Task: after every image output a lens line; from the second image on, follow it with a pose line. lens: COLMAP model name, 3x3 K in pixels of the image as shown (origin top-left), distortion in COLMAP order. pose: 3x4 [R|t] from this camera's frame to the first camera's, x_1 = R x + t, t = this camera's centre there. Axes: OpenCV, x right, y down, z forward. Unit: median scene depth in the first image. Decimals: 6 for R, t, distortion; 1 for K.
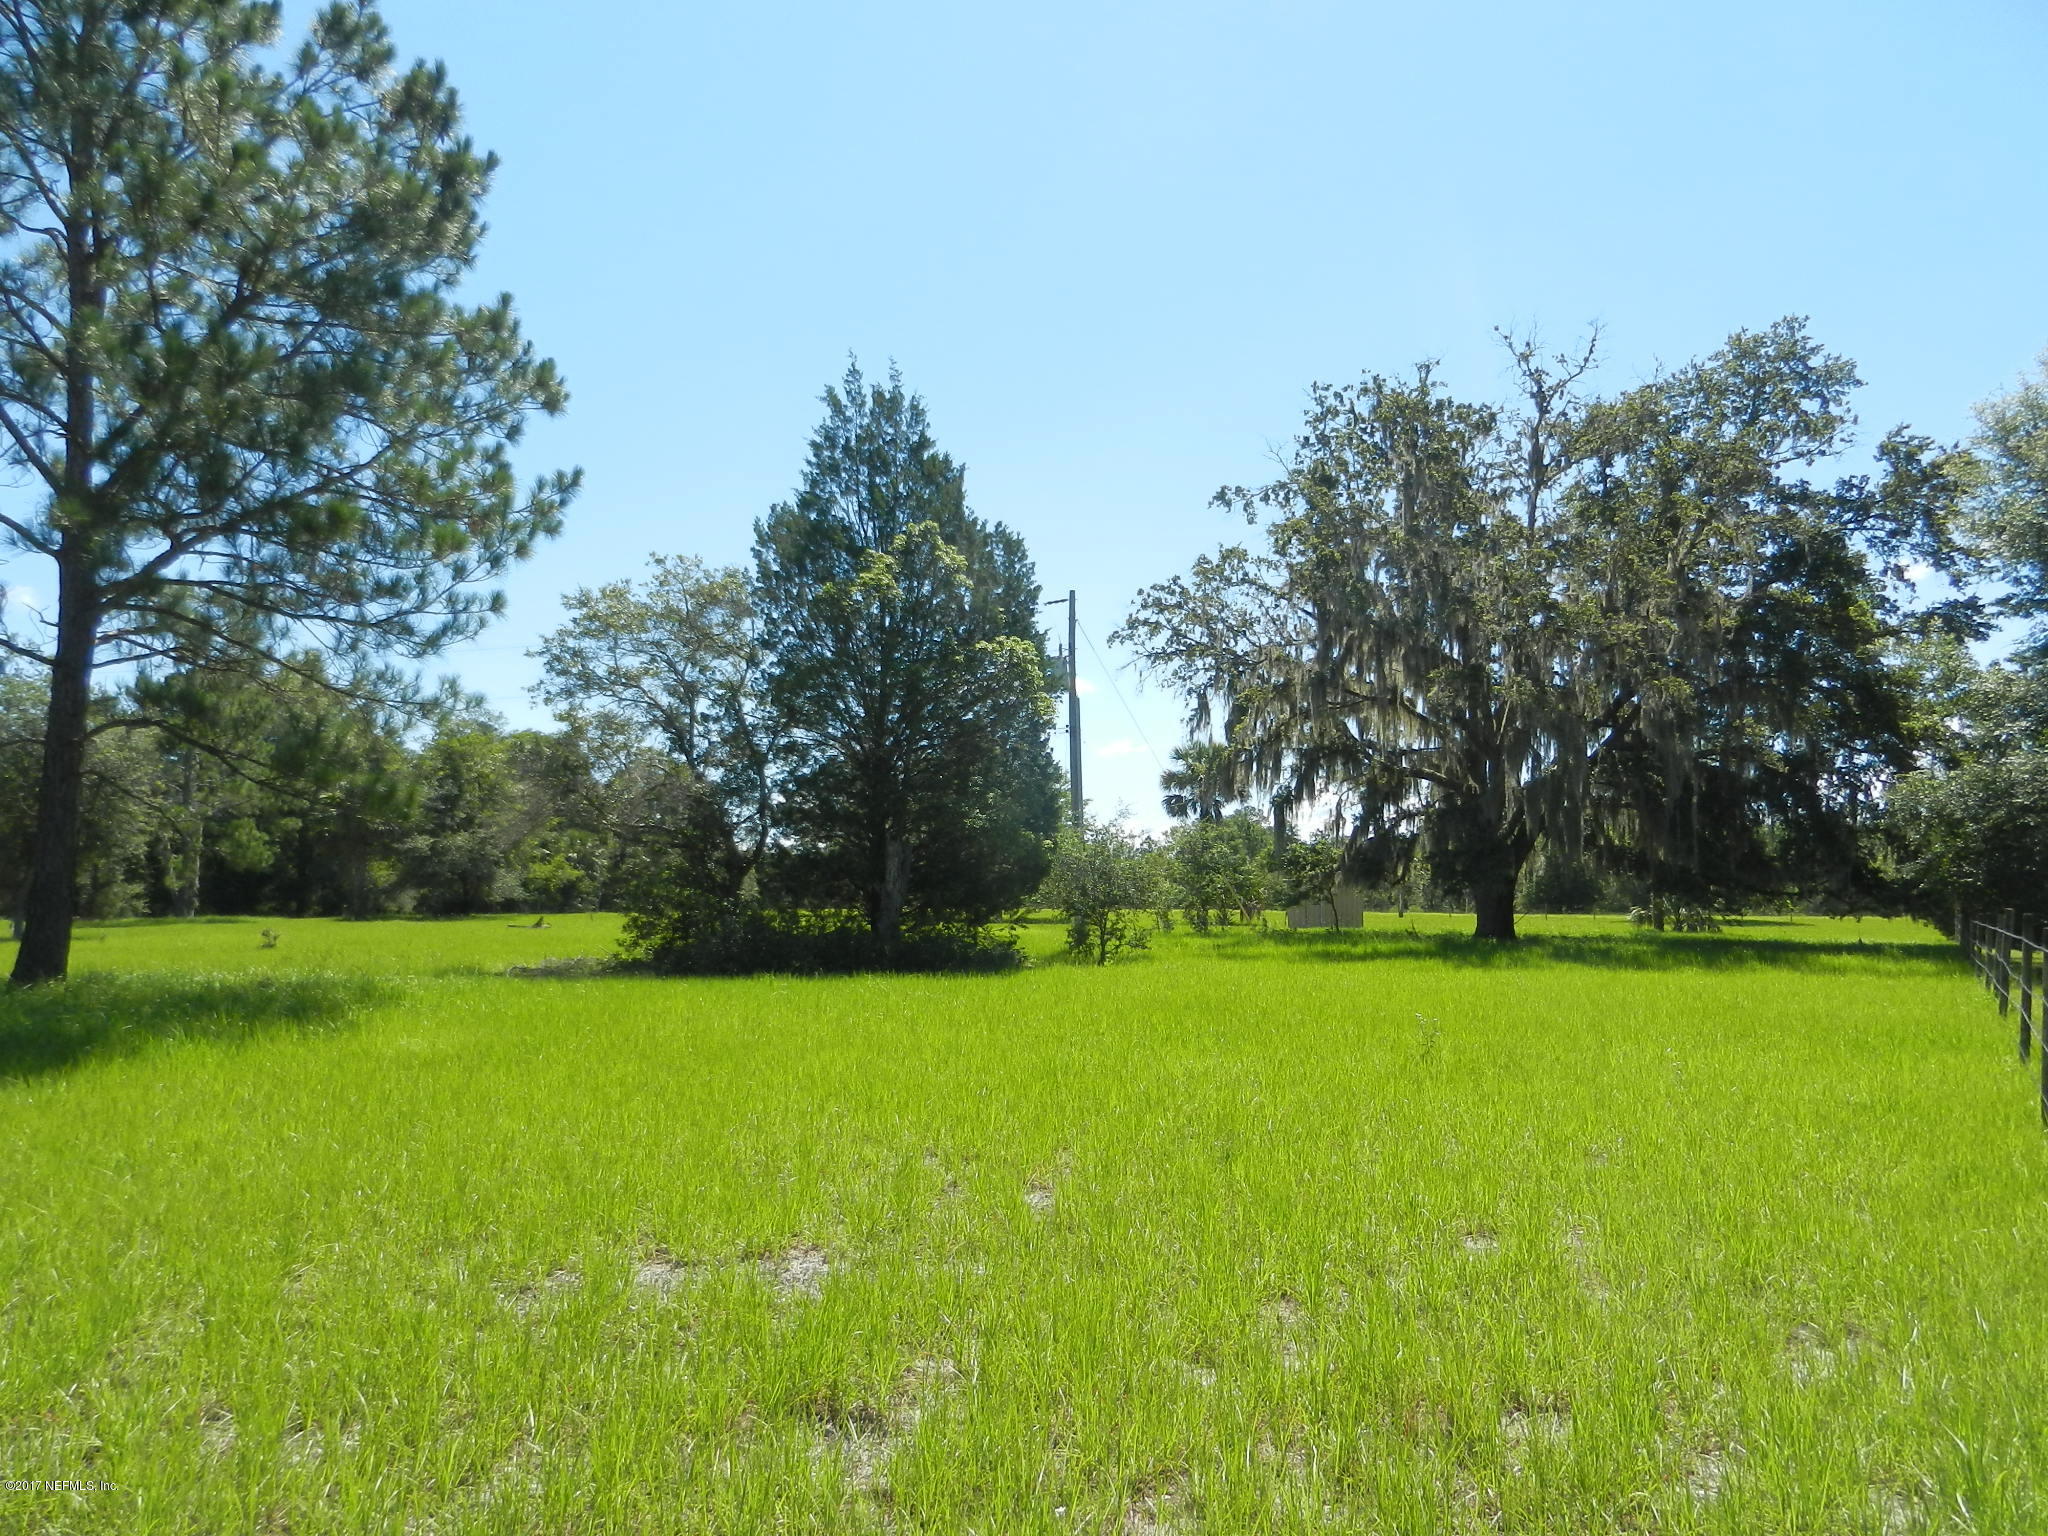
lens RADIAL K [[1521.7, 0, 1017.9], [0, 1521.7, 767.5], [0, 0, 1]] dist [0.015637, -0.015702]
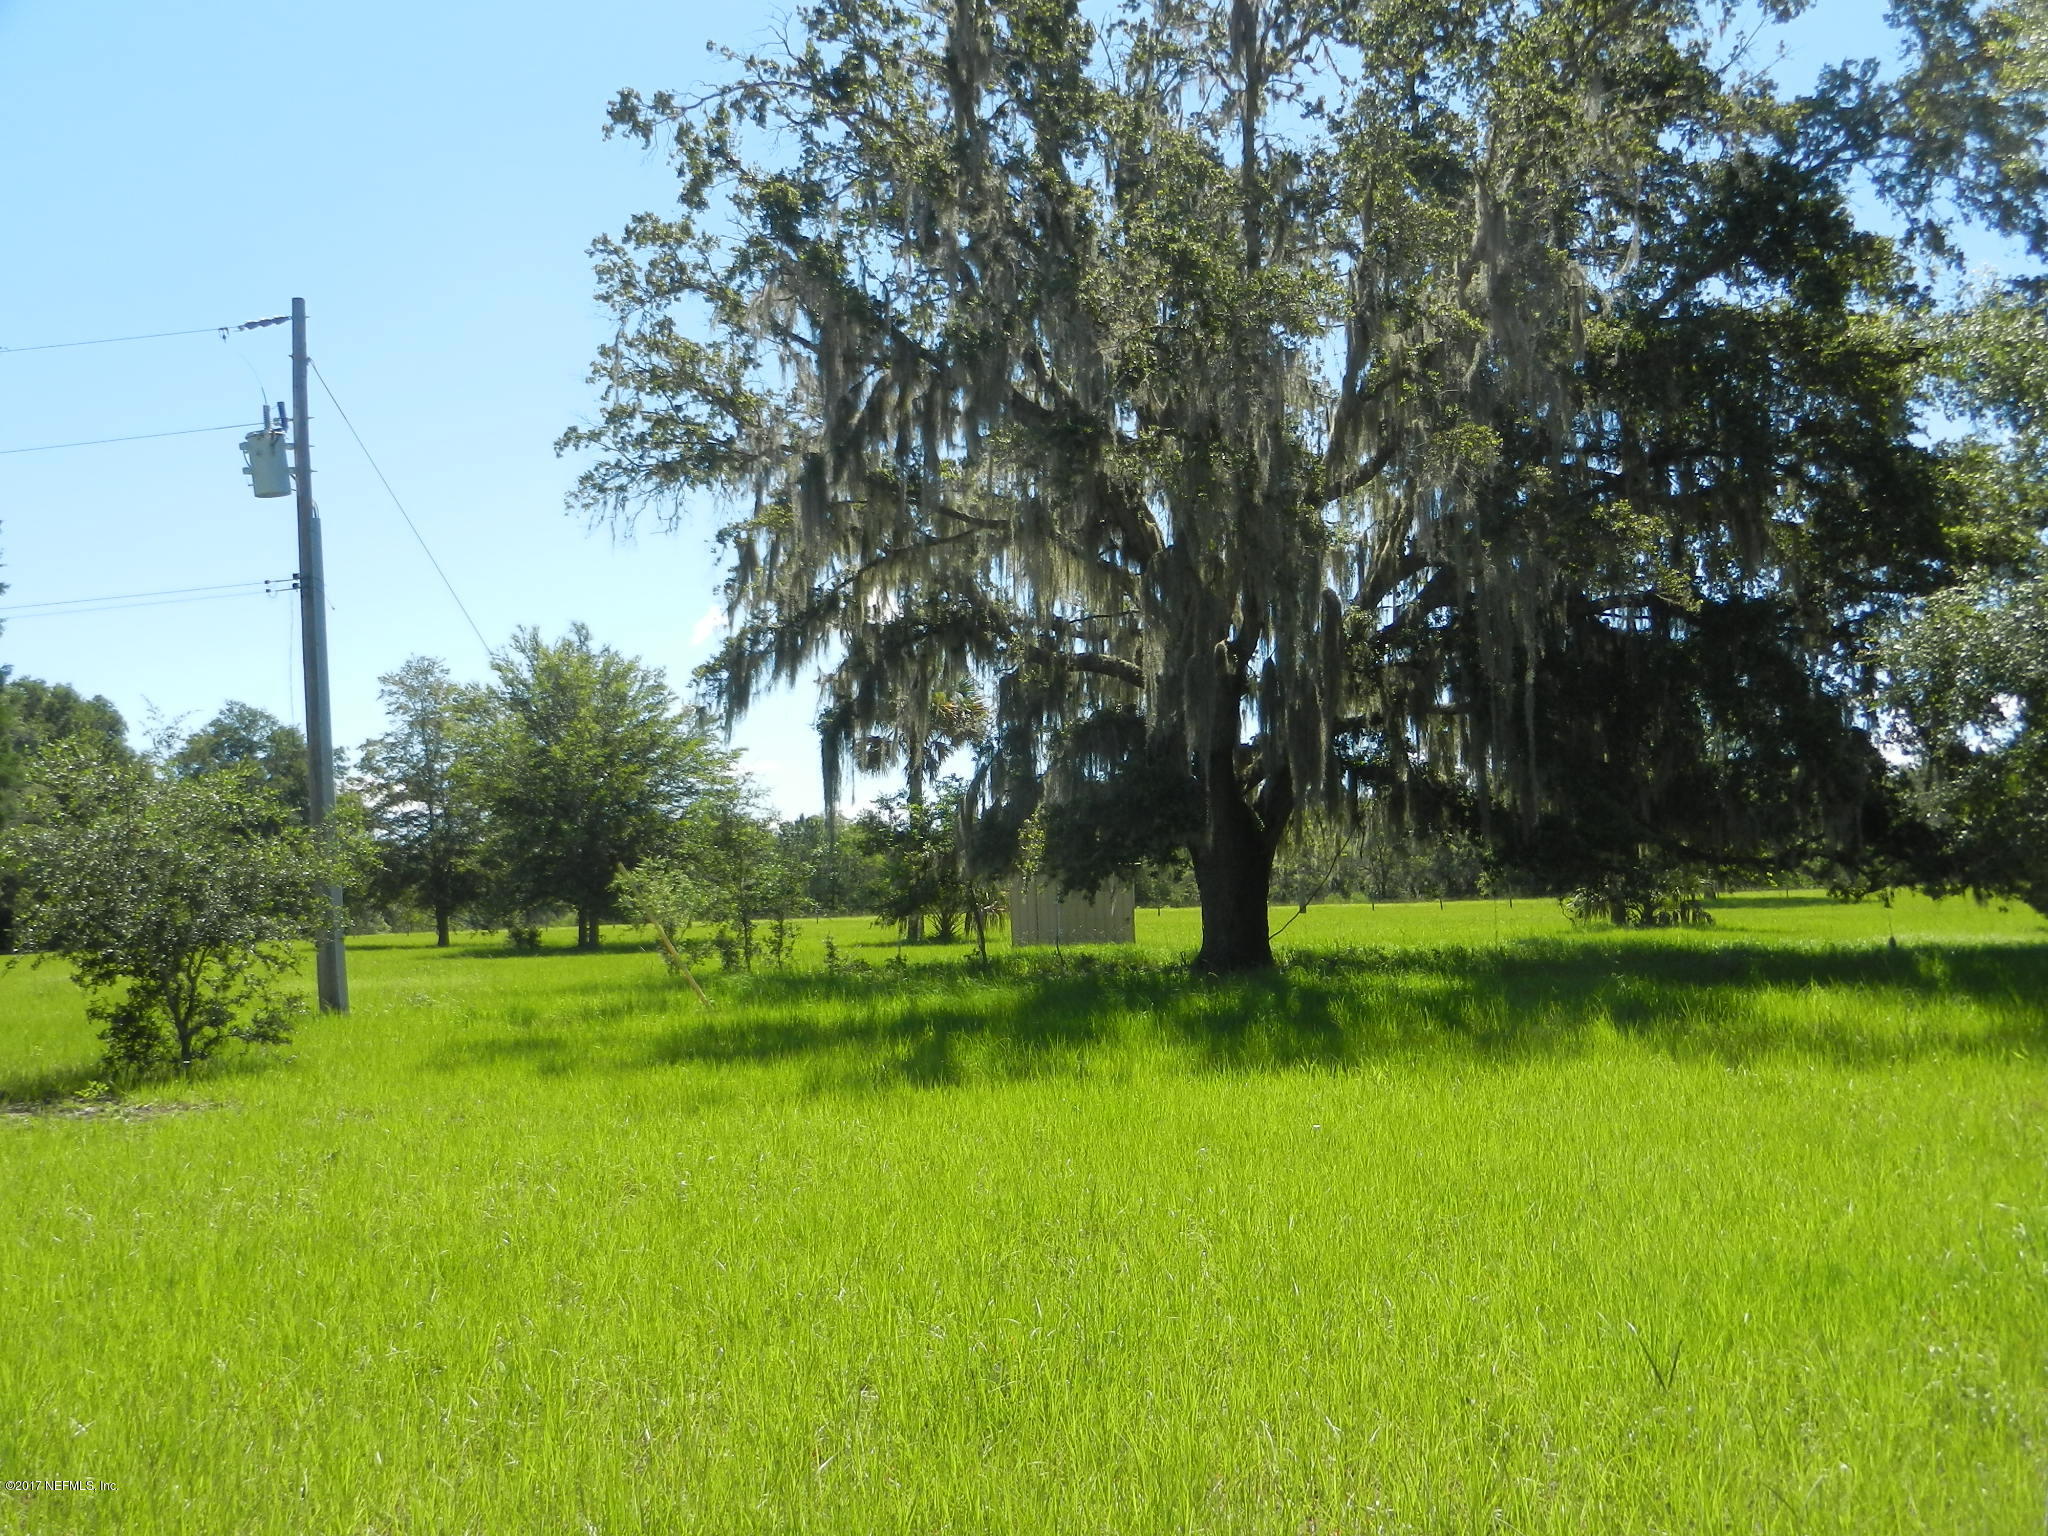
lens RADIAL K [[2025.5, 0, 1028.4], [0, 2025.5, 769.5], [0, 0, 1]] dist [0.031336, 0.000000]
pose [[0.996845, -0.036998, 0.070228, 0.209169], [0.035458, 0.999105, 0.023053, 0.026574], [-0.071018, -0.020491, 0.997265, 0.316942]]
